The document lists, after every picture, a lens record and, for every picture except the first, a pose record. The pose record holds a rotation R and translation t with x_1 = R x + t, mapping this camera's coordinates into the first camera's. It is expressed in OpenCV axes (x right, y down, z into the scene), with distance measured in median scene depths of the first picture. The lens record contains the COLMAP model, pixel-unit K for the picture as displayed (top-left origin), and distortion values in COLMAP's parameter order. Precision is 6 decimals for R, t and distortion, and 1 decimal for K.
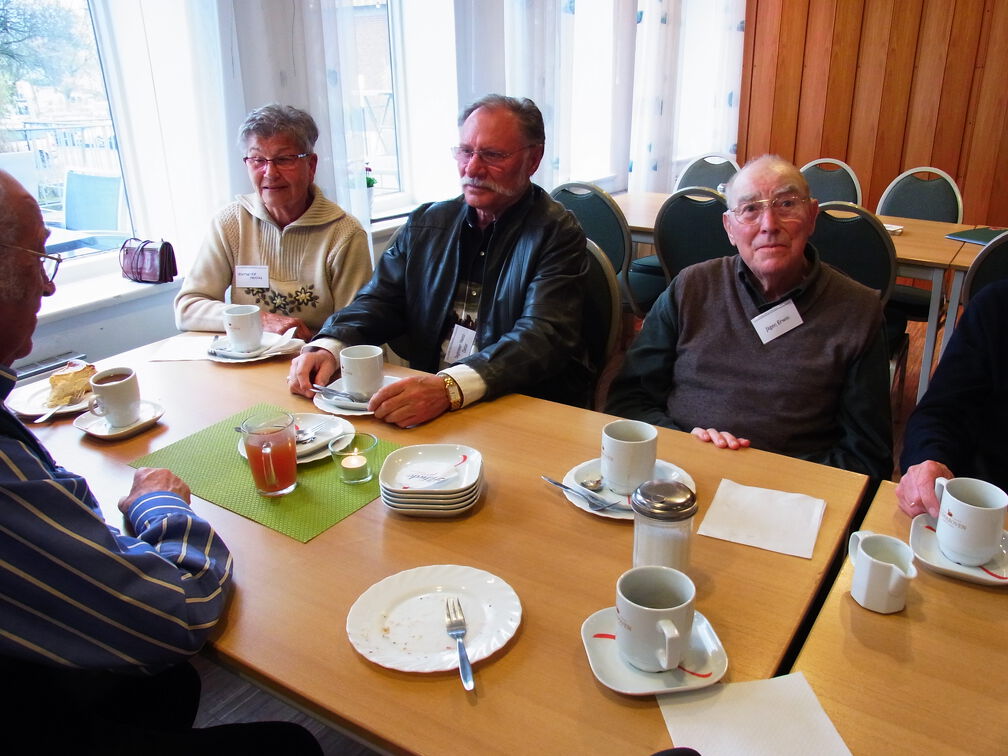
lens RADIAL K [[815.4, 0, 505.4], [0, 815.4, 376.9], [0, 0, 1]] dist [-0.105685, 0.007527]
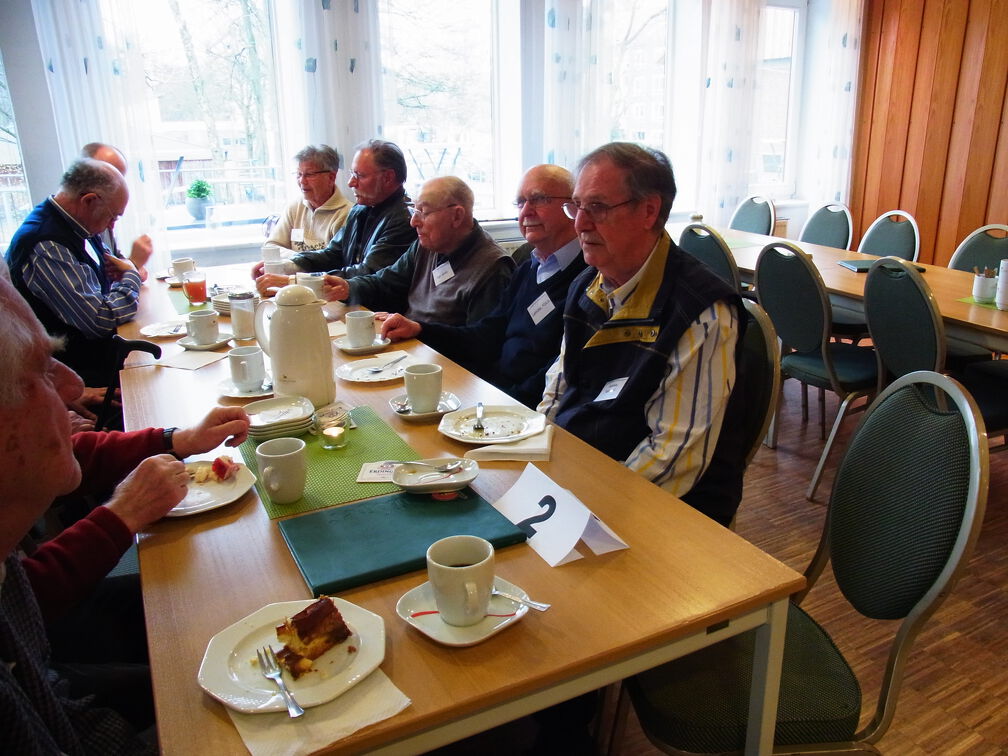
lens RADIAL K [[815.4, 0, 502.9], [0, 815.4, 377.9], [0, 0, 1]] dist [-0.105685, 0.007527]
pose [[0.847046, 0.160322, -0.506764, 0.567957], [-0.186087, 0.982533, -0.000203, 0.058330], [0.497879, 0.094474, 0.862085, -0.181642]]
